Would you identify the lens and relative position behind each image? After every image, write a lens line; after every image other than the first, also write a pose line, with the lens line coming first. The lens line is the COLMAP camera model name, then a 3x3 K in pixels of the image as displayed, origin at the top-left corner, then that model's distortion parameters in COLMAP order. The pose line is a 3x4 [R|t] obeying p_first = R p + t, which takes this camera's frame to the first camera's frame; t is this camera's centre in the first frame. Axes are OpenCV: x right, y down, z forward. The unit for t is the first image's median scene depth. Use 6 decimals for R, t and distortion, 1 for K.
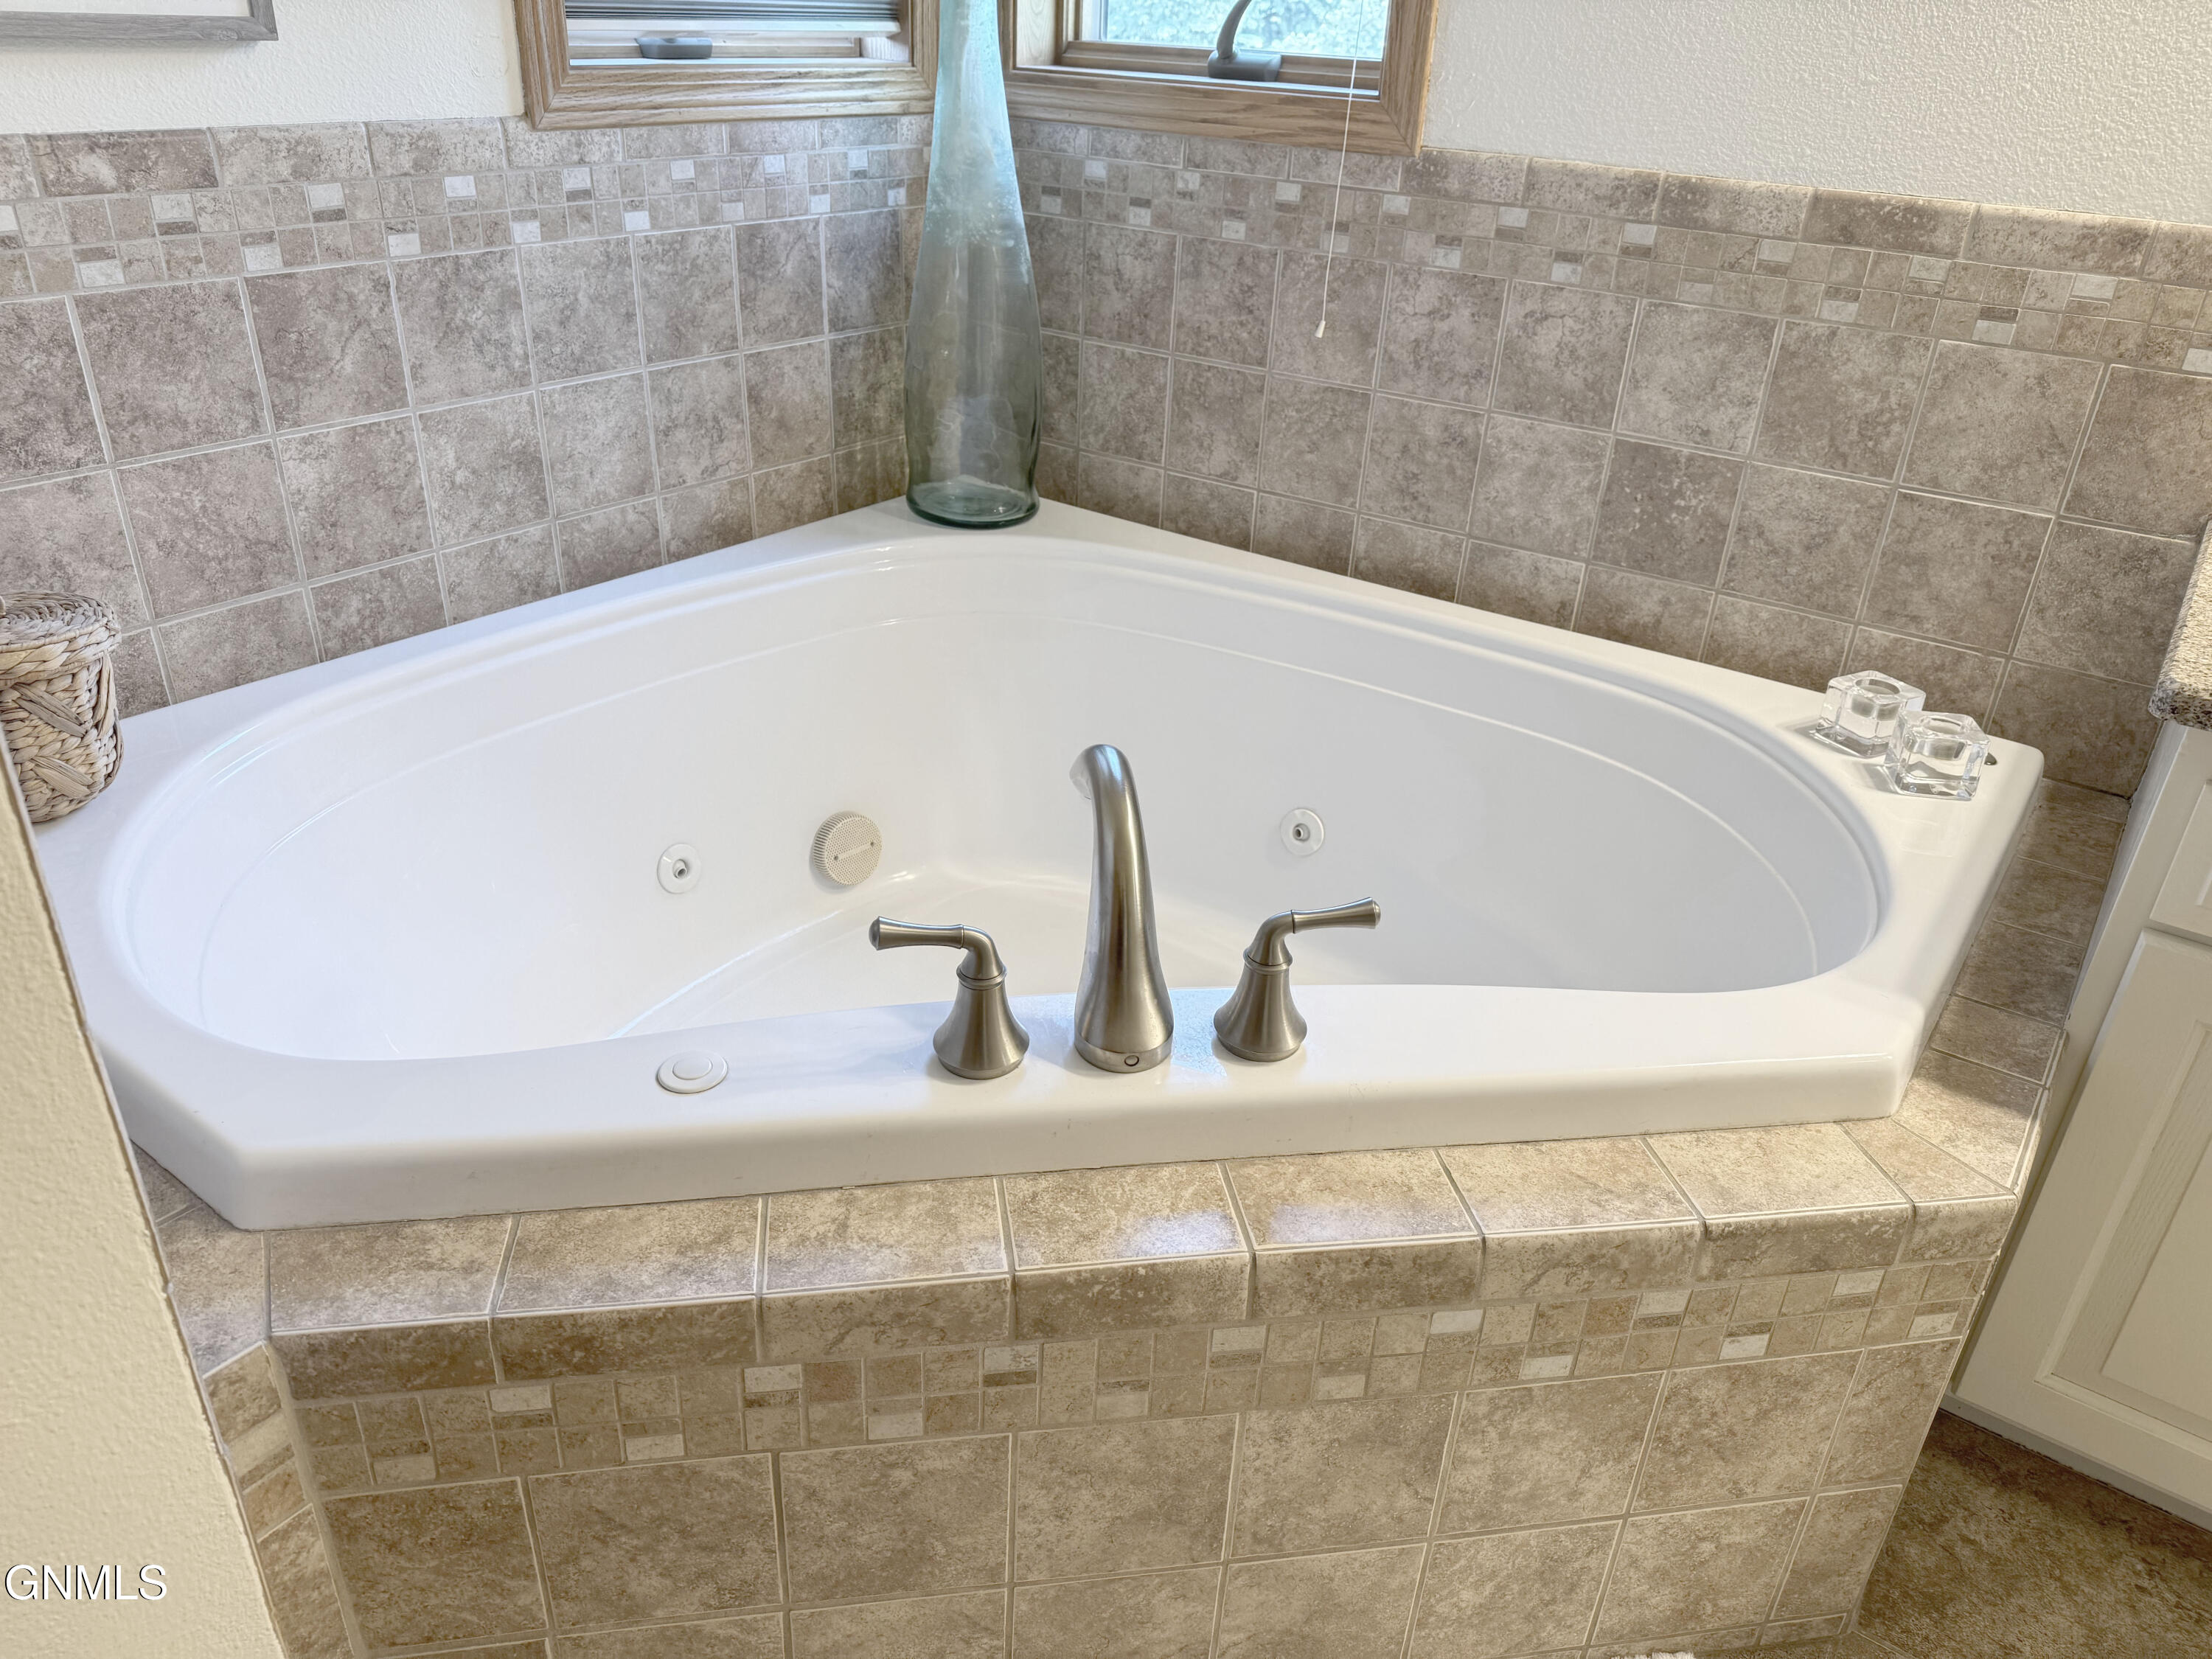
lens RADIAL K [[1584.0, 0, 1106.0], [0, 1584.0, 829.5], [0, 0, 1]] dist [0.030770, -0.044963]
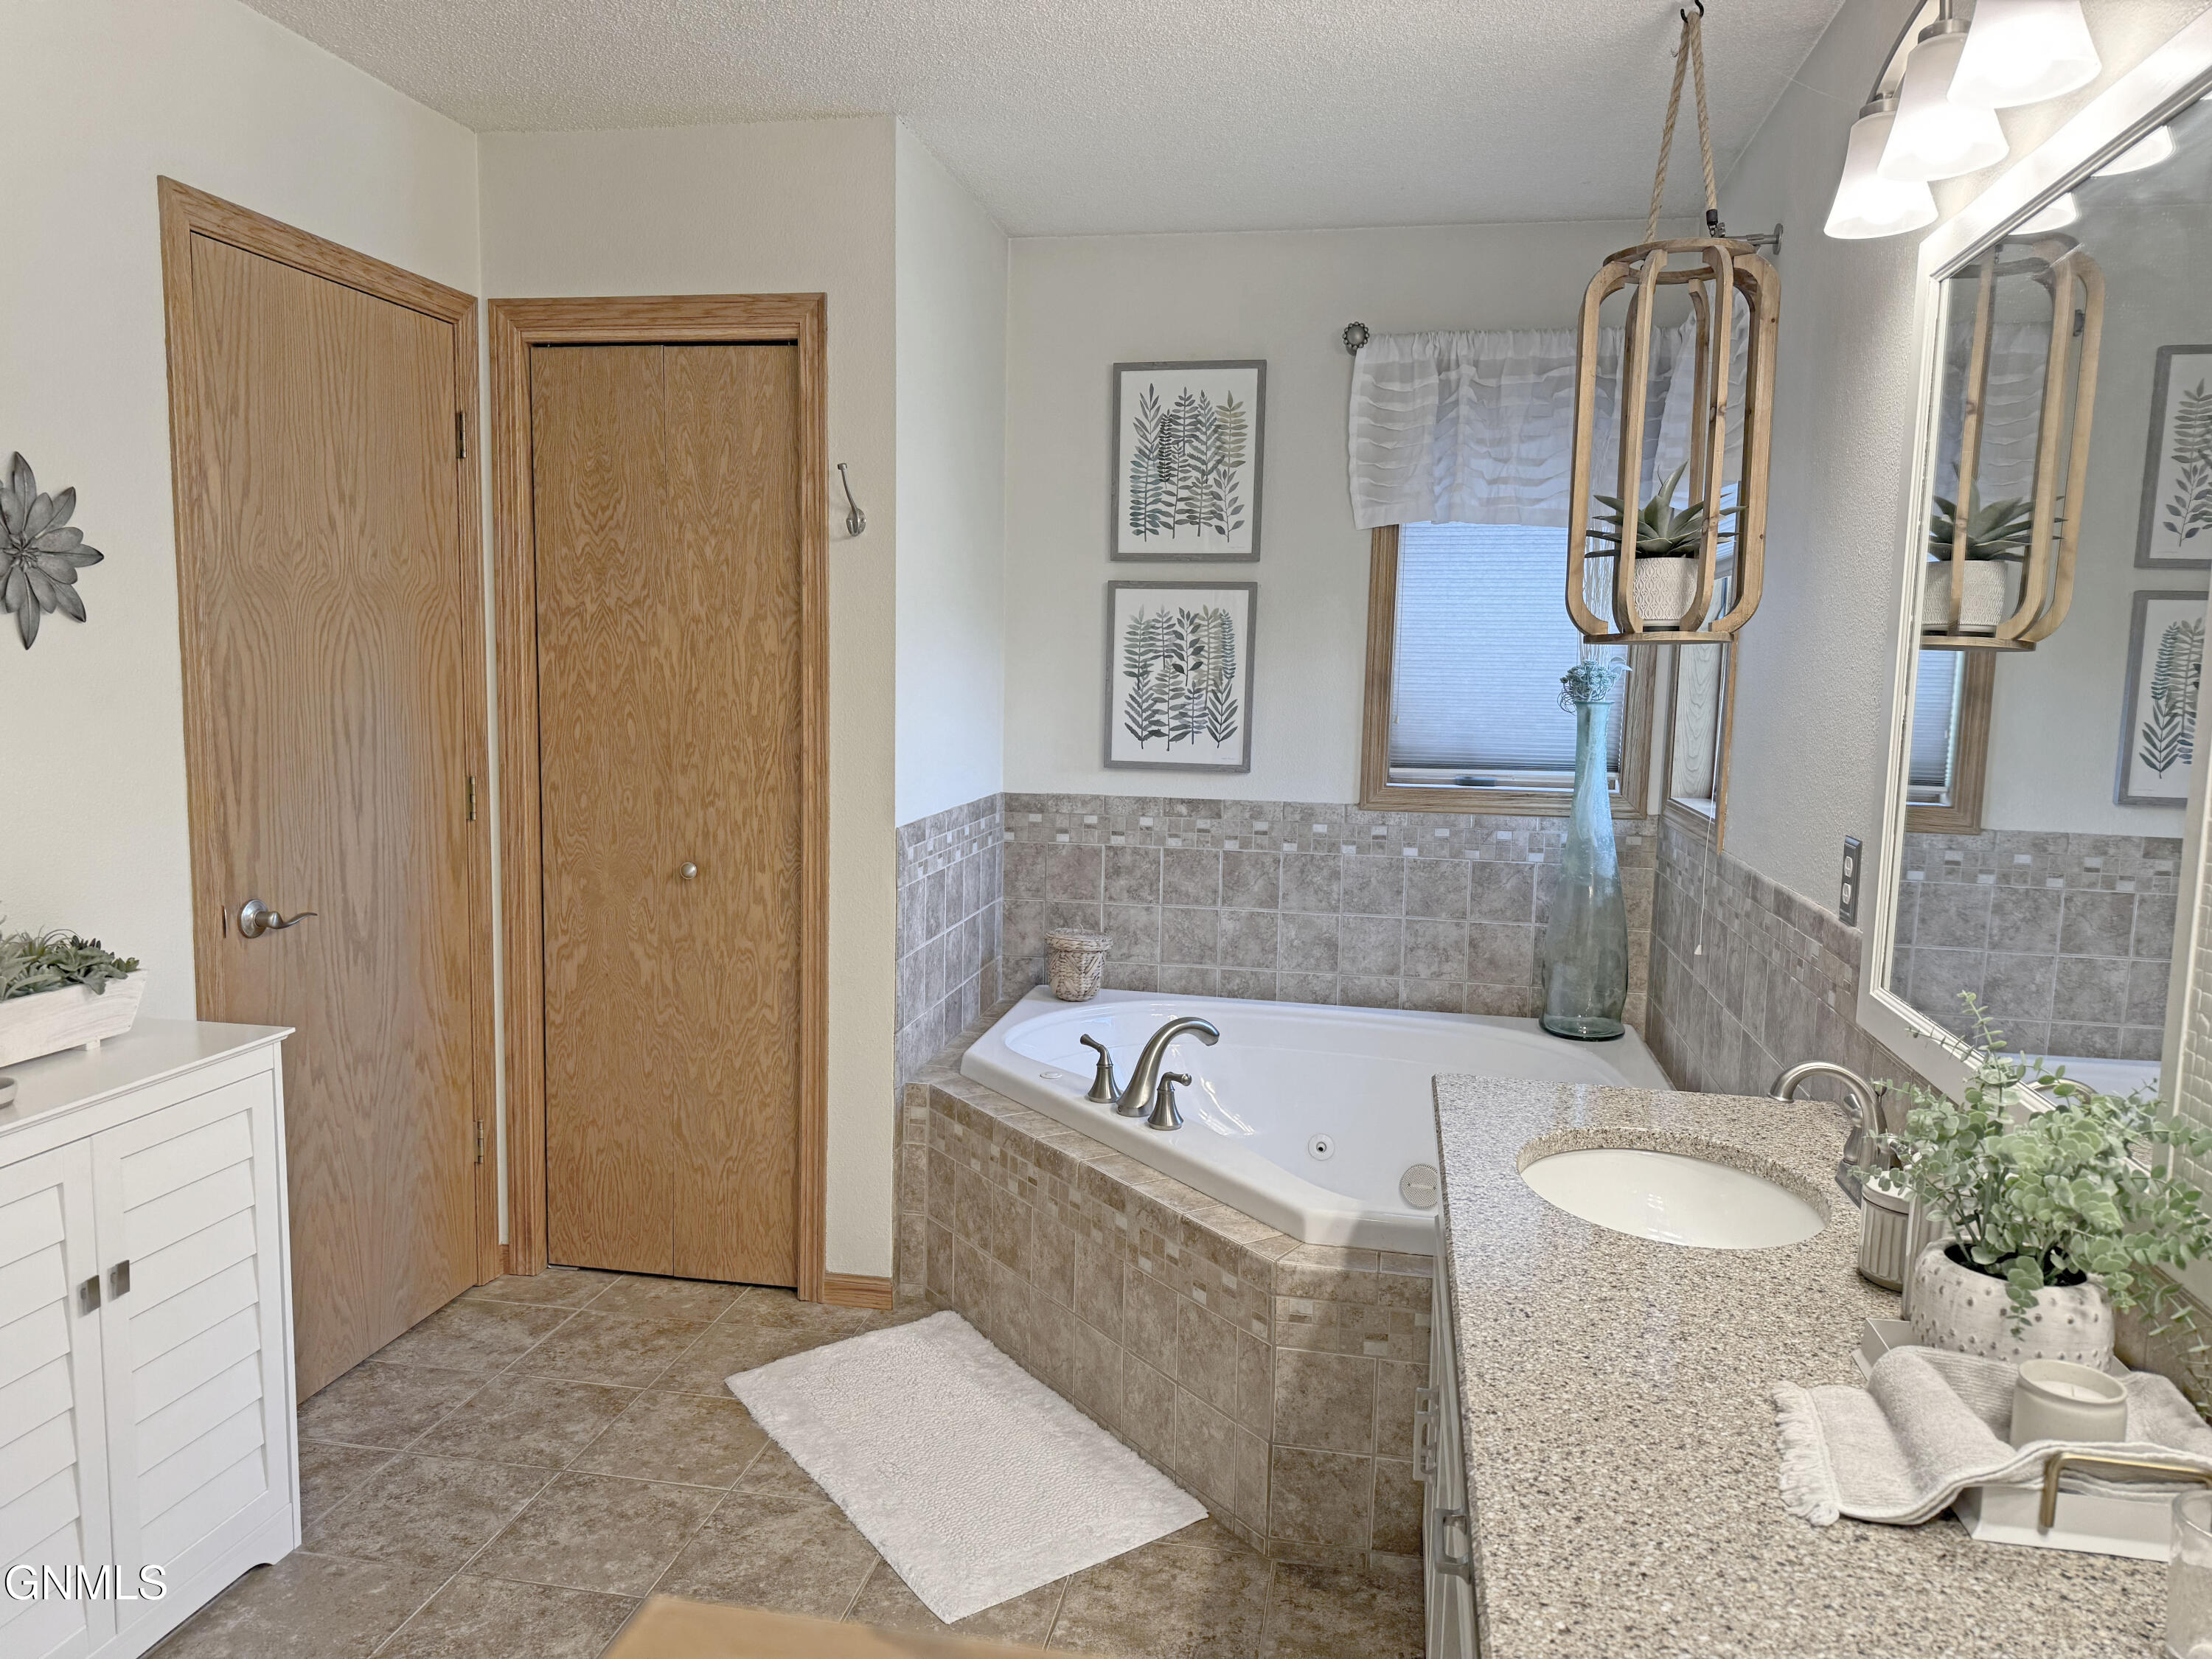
lens RADIAL K [[1523.7, 0, 1106.0], [0, 1523.7, 829.5], [0, 0, 1]] dist [0.138110, -0.232137]
pose [[0.428302, 0.063000, -0.901437, 1.479835], [-0.423844, 0.895032, -0.138829, 0.056949], [0.798069, 0.441530, 0.410046, -0.205280]]
